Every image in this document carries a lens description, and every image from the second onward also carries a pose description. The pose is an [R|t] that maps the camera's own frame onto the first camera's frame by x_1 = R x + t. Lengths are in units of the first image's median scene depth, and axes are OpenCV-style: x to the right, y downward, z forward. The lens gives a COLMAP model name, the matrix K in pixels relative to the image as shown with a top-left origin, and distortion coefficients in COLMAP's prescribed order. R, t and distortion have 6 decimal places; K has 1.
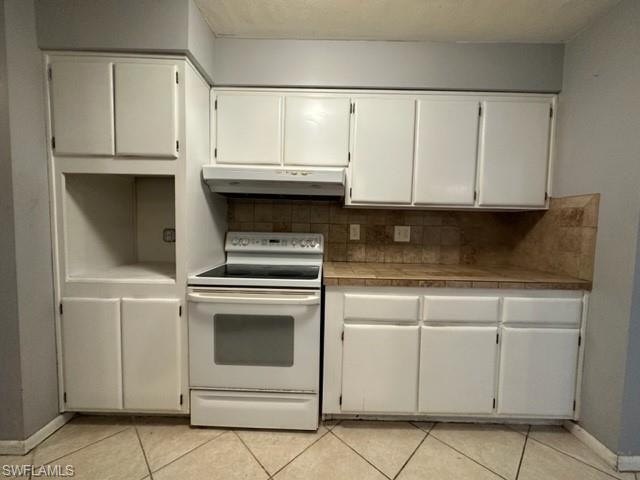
lens RADIAL K [[255.3, 0, 318.1], [0, 255.3, 239.0], [0, 0, 1]] dist [-0.001423, 0.000258]
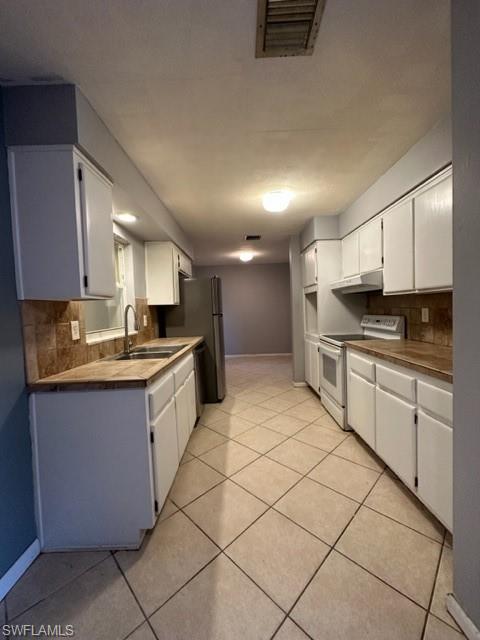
lens RADIAL K [[255.3, 0, 239.7], [0, 255.3, 318.6], [0, 0, 1]] dist [-0.001423, 0.000258]
pose [[0.005317, 0.014832, -0.999876, 1.679540], [-0.019772, 0.999696, 0.014724, -0.016952], [0.999790, 0.019692, 0.005609, 0.263284]]
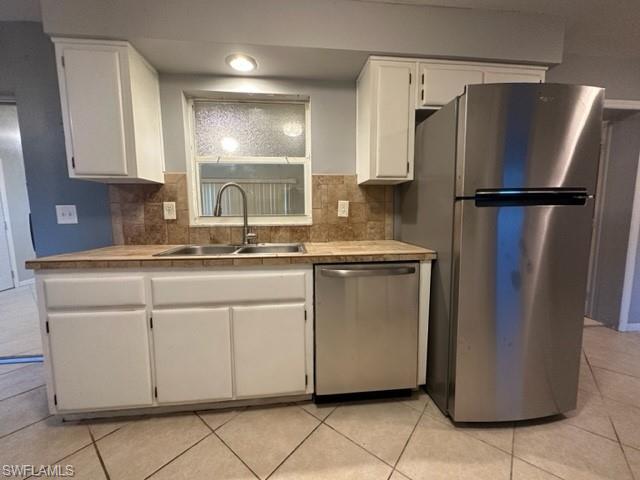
lens RADIAL K [[255.3, 0, 319.9], [0, 255.3, 239.7], [0, 0, 1]] dist [-0.001423, 0.000258]
pose [[-0.993185, -0.002352, -0.116523, -0.027057], [-0.020706, 0.987452, 0.156554, -0.002107], [0.114693, 0.157900, -0.980772, 0.839318]]
